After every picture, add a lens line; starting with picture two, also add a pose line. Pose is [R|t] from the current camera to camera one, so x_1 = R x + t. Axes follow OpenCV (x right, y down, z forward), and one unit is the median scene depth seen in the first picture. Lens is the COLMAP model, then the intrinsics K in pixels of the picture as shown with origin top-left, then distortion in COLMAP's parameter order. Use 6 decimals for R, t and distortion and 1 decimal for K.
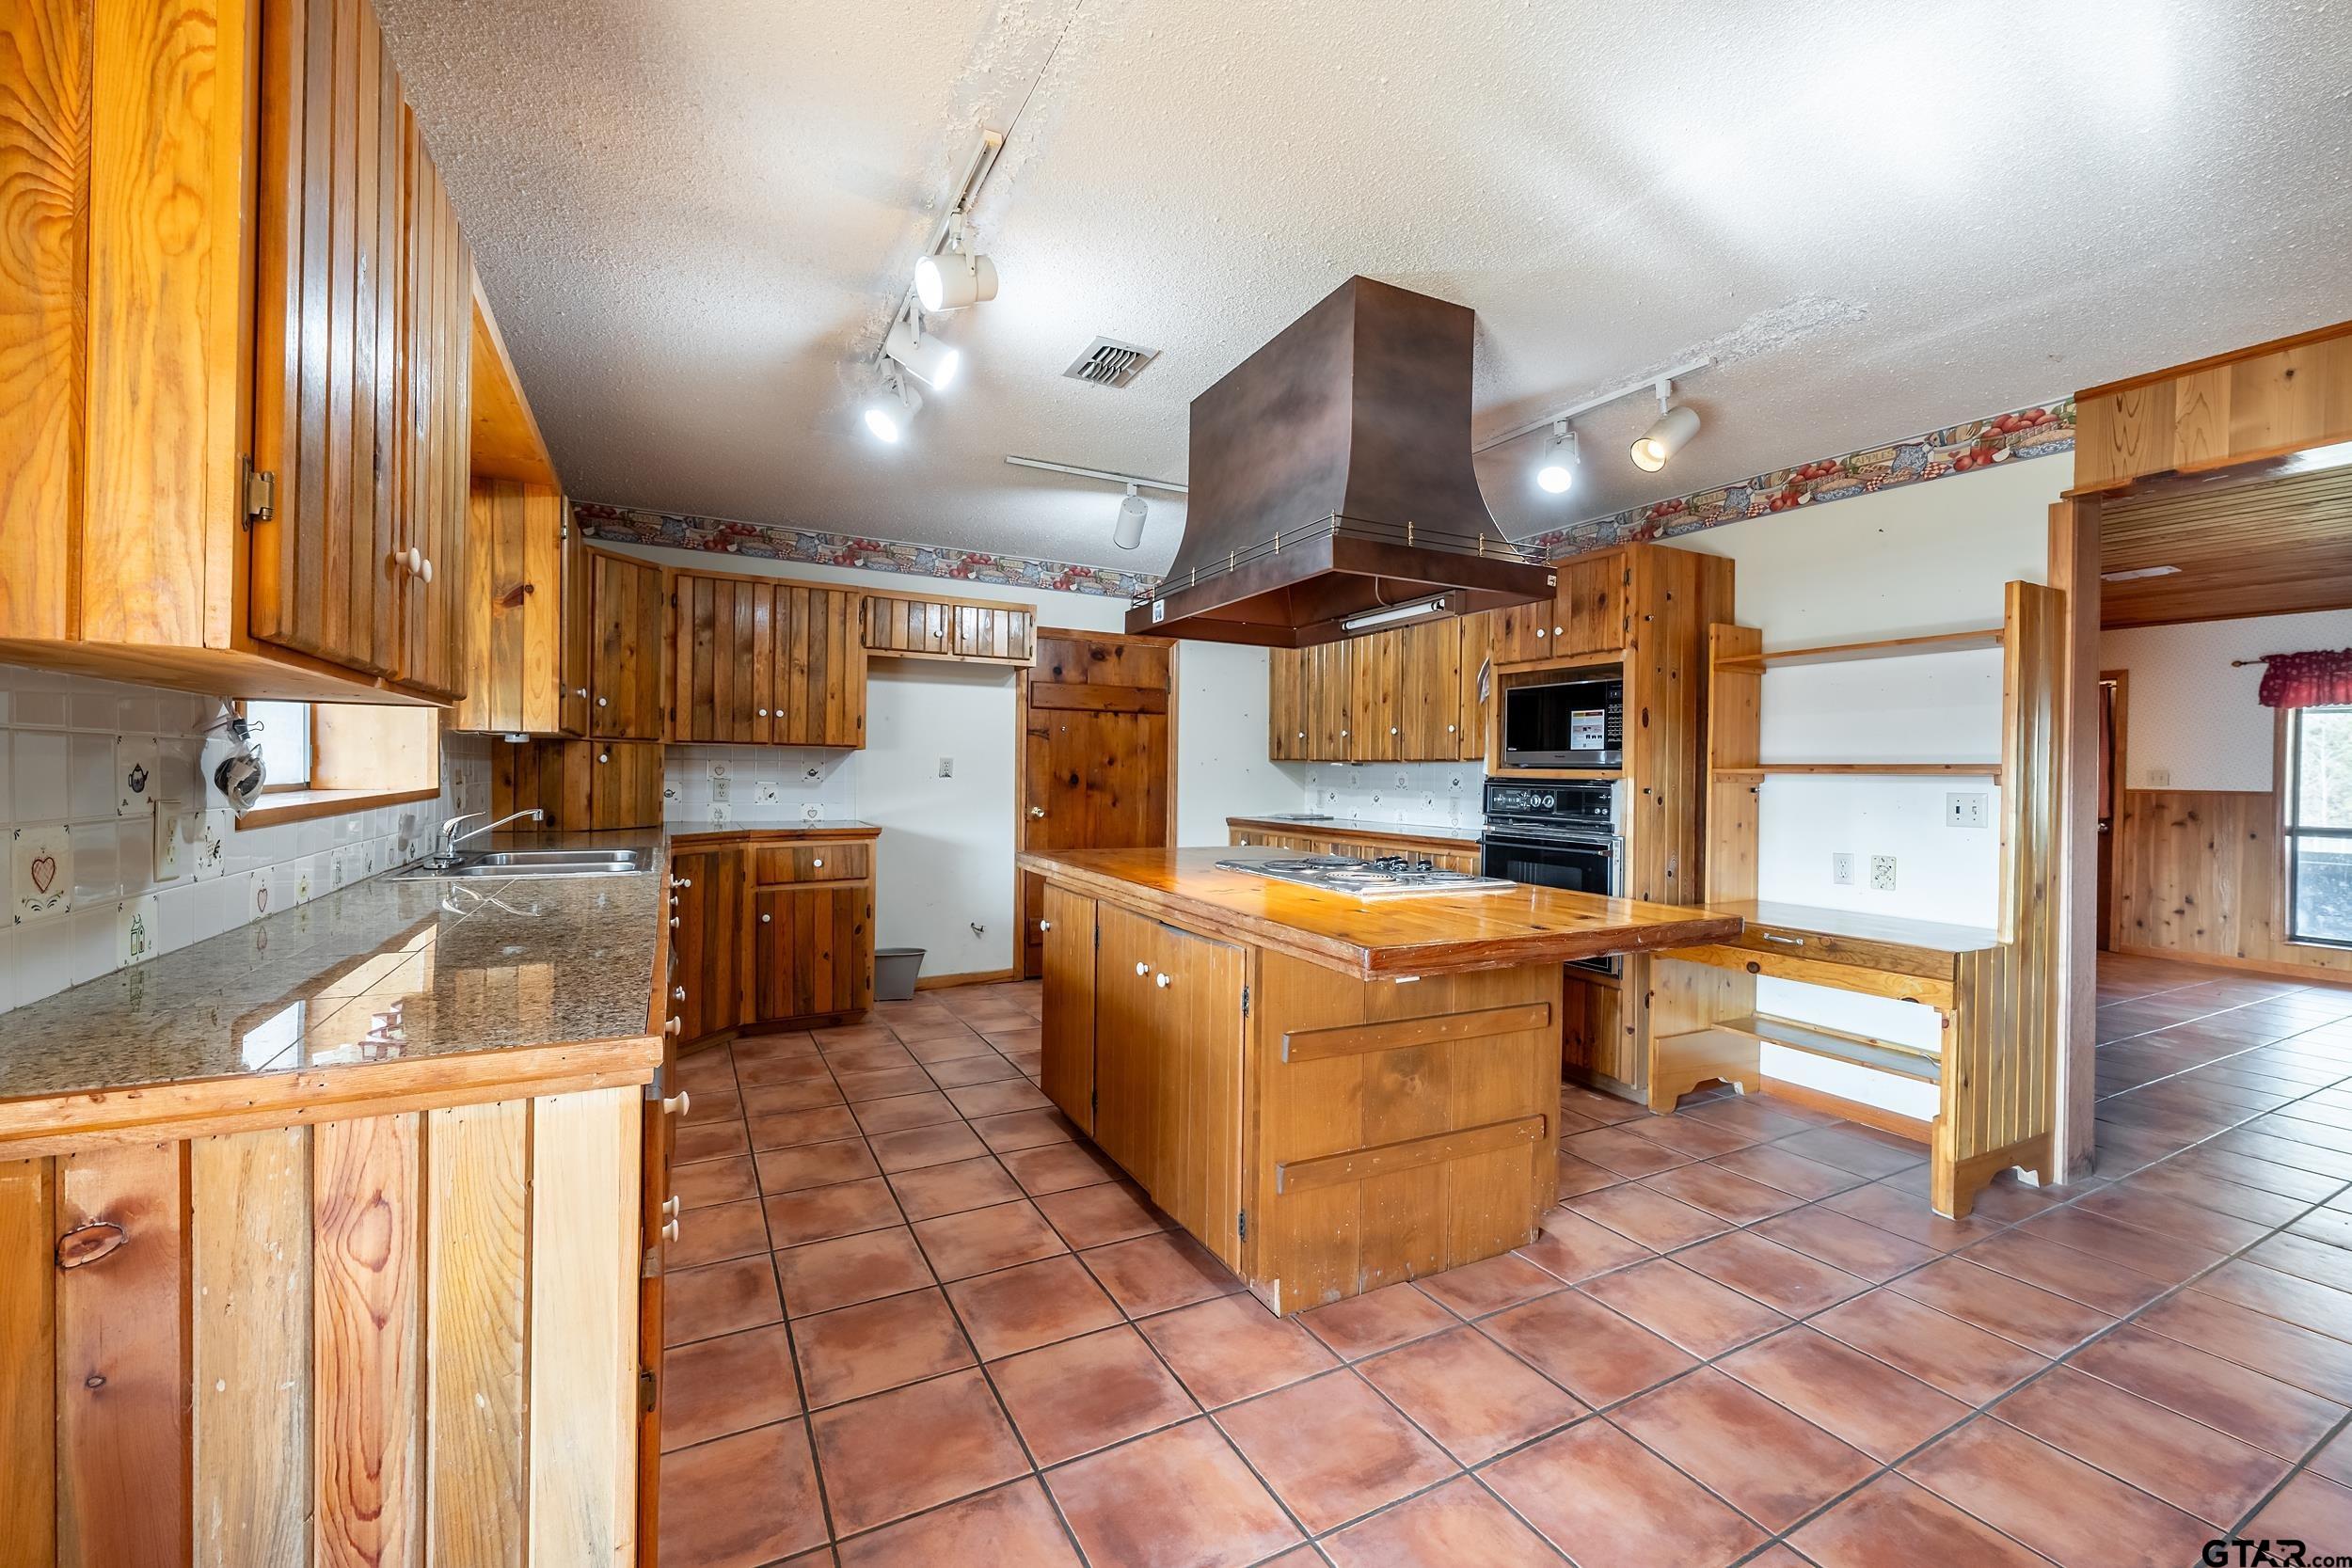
lens RADIAL K [[955.2, 0, 1111.6], [0, 955.2, 769.6], [0, 0, 1]] dist [-0.002656, -0.000890]
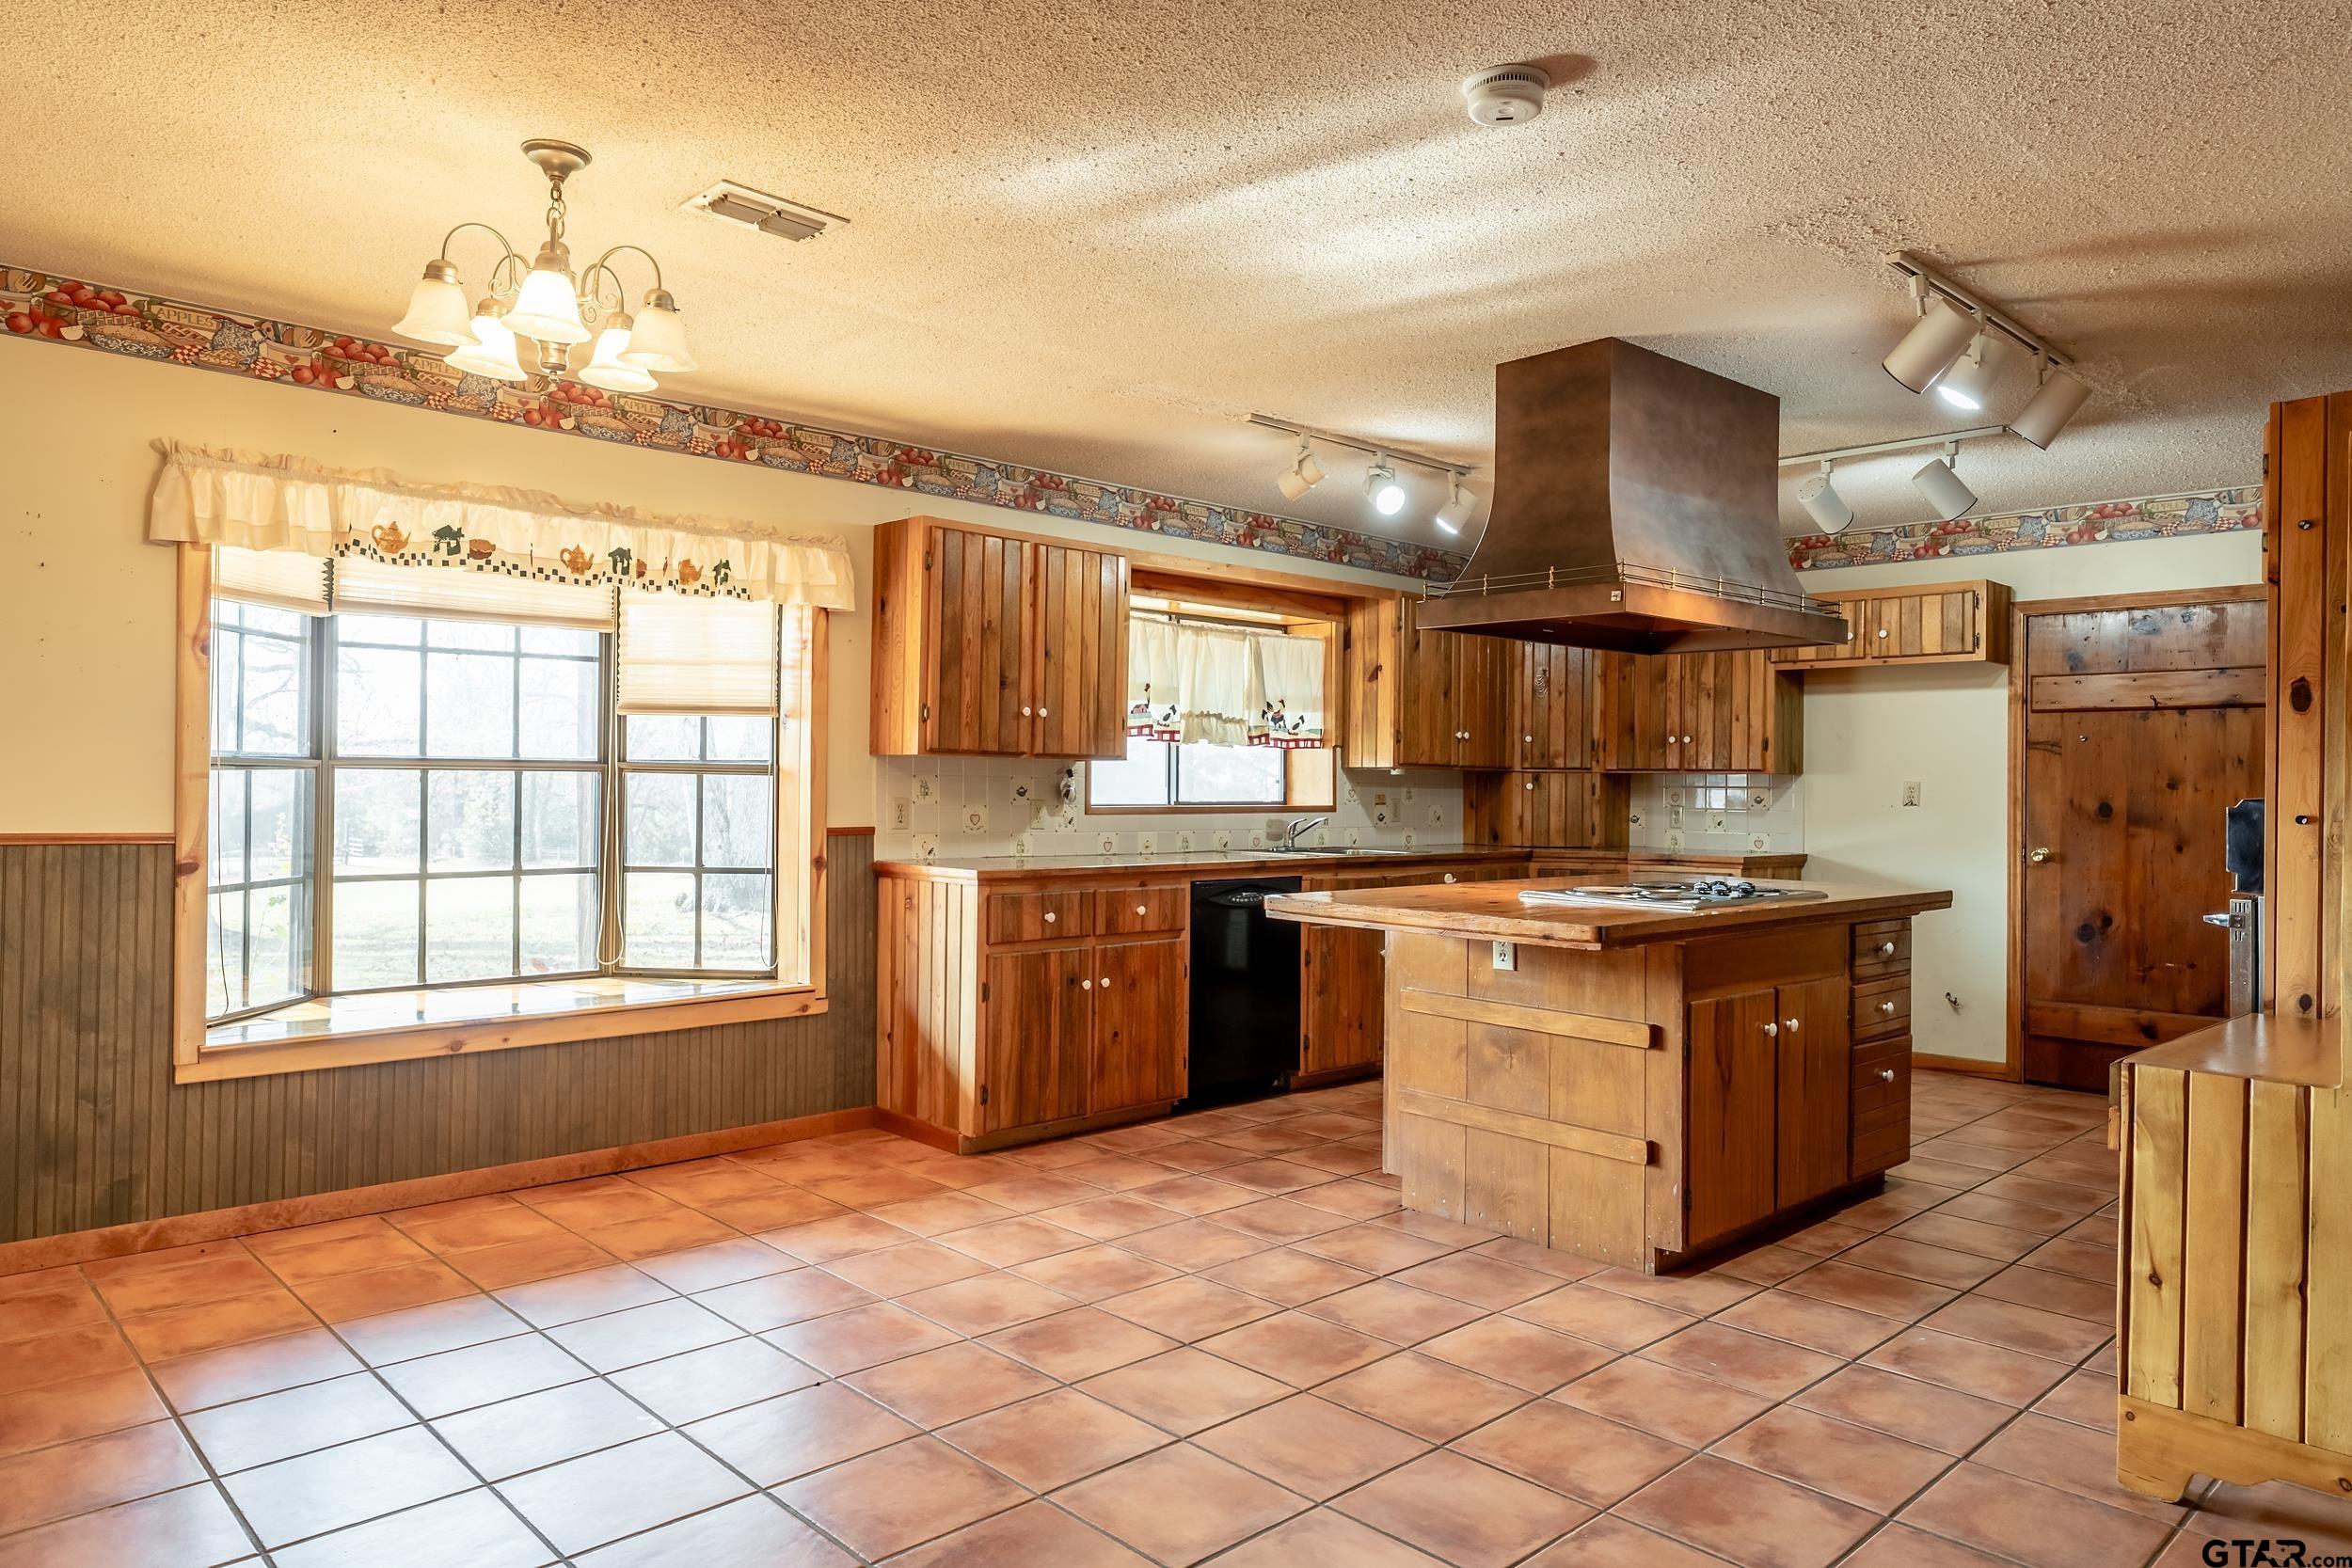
lens RADIAL K [[1450.3, 0, 1194.9], [0, 1450.3, 777.7], [0, 0, 1]] dist [0.003130, 0.001112]
pose [[0.289677, -0.017560, -0.956963, 1.559771], [-0.006308, 0.999775, -0.020255, 0.024121], [0.957104, 0.011904, 0.289501, 0.116247]]
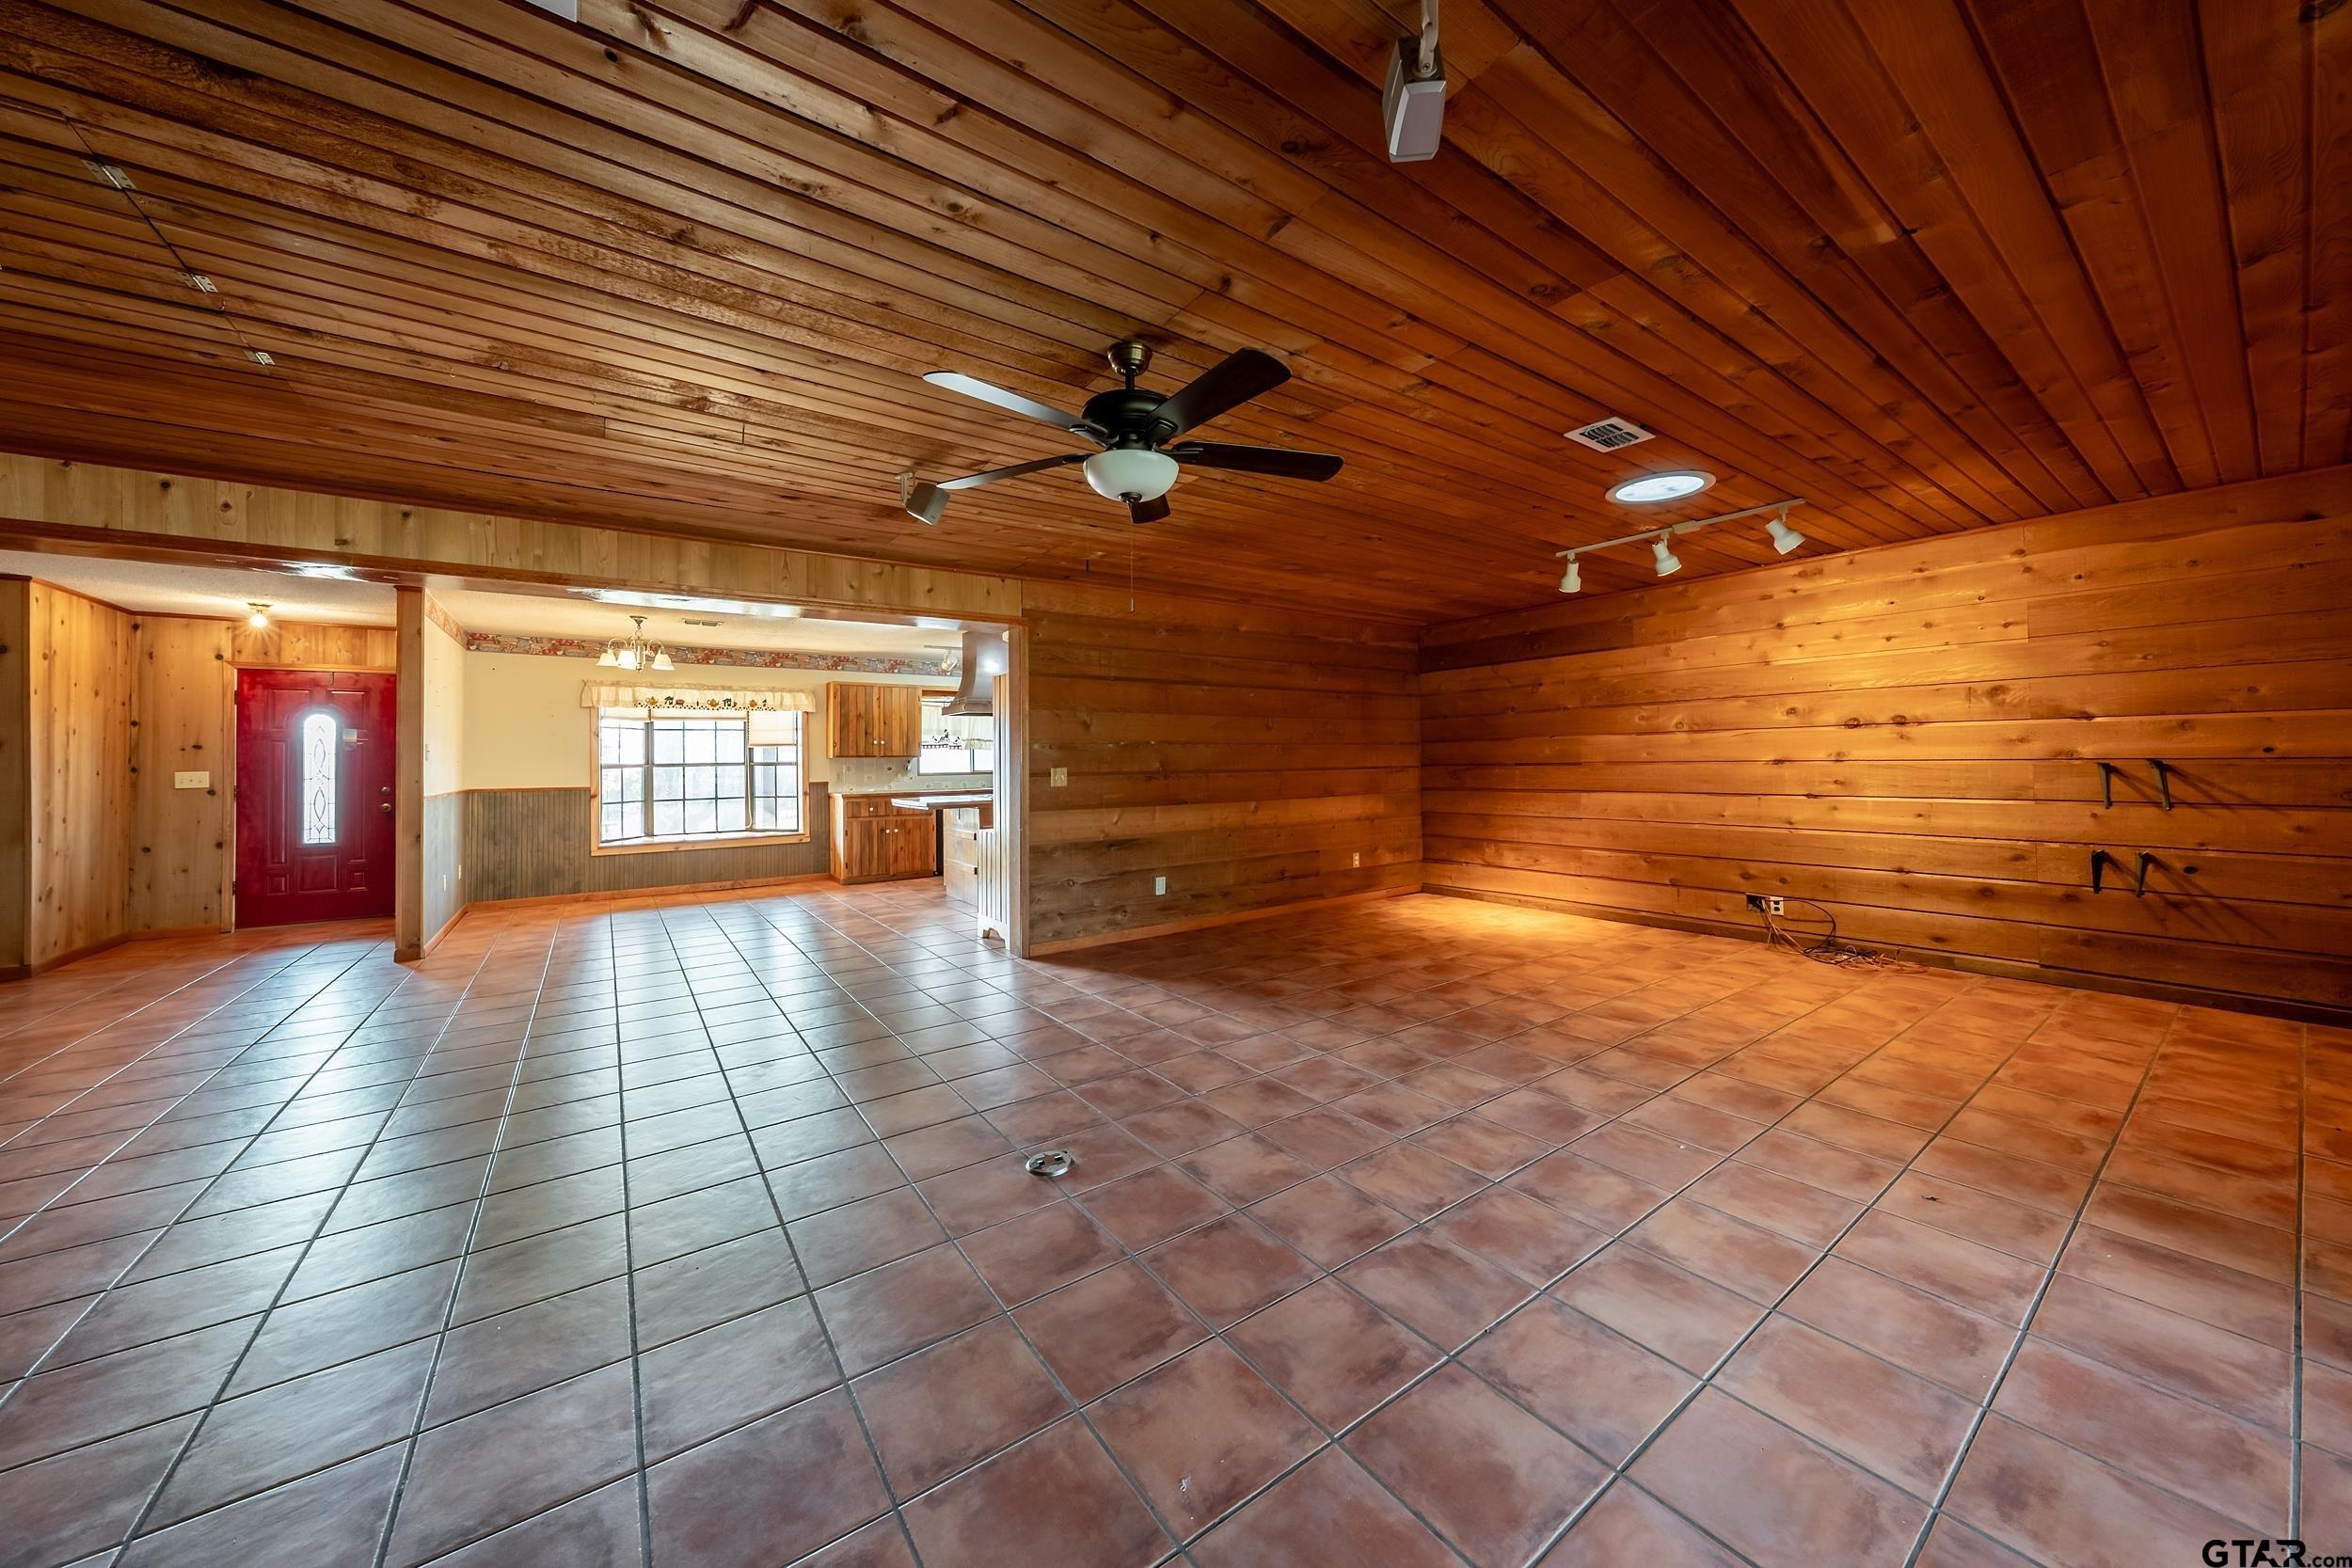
lens RADIAL K [[820.7, 0, 1226.7], [0, 820.7, 748.9], [0, 0, 1]] dist [-0.000659, -0.000104]
pose [[0.178518, -0.034041, -0.983348, 3.137387], [0.017921, 0.999348, -0.031342, 0.052871], [0.983773, -0.012028, 0.179012, 1.245234]]
